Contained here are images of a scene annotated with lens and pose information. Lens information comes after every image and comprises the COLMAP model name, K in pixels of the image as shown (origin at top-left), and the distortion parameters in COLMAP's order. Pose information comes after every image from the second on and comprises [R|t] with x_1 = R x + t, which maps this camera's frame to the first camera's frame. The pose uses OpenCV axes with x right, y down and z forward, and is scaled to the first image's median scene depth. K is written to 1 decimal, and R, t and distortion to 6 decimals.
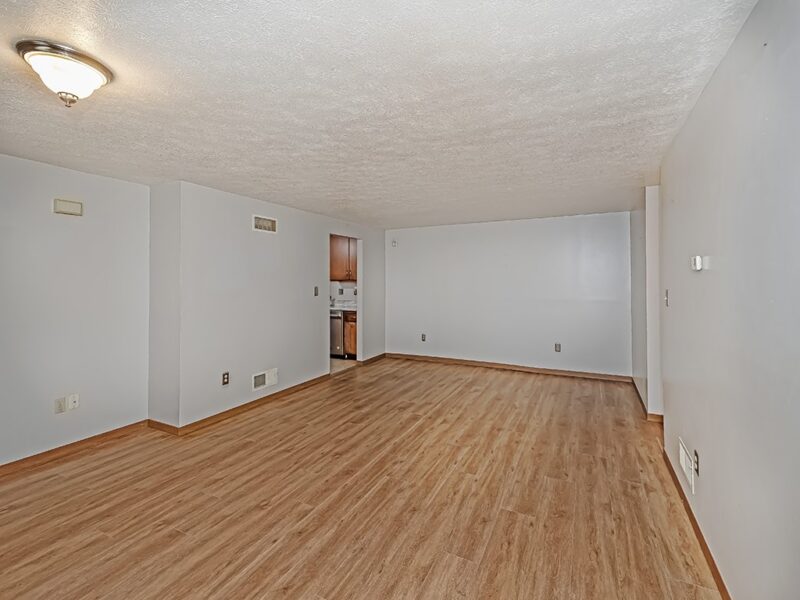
lens RADIAL K [[361.1, 0, 408.0], [0, 361.1, 295.5], [0, 0, 1]] dist [0.019446, -0.001524]
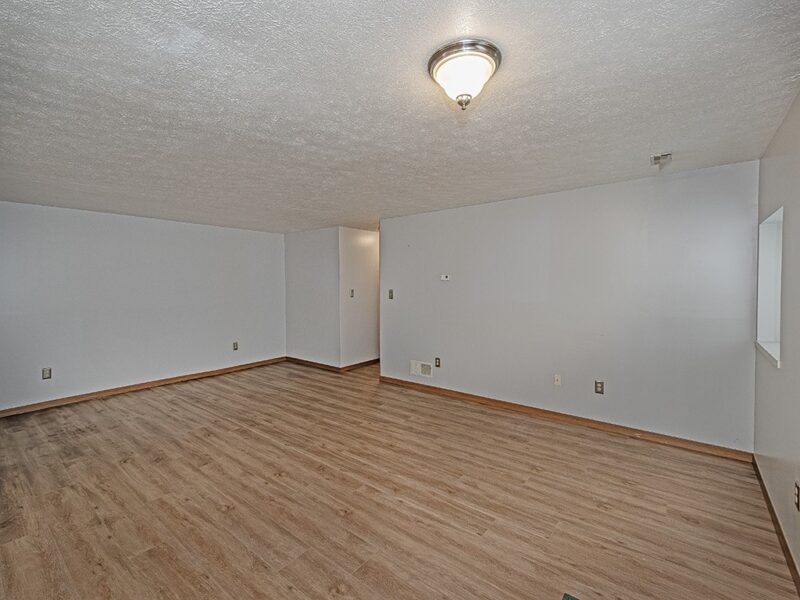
lens RADIAL K [[361.1, 0, 405.7], [0, 361.1, 299.7], [0, 0, 1]] dist [0.019446, -0.001524]
pose [[0.197723, -0.040562, 0.979418, -0.956715], [0.047458, 0.998368, 0.031766, -0.012503], [-0.979108, 0.040200, 0.199326, 0.463360]]
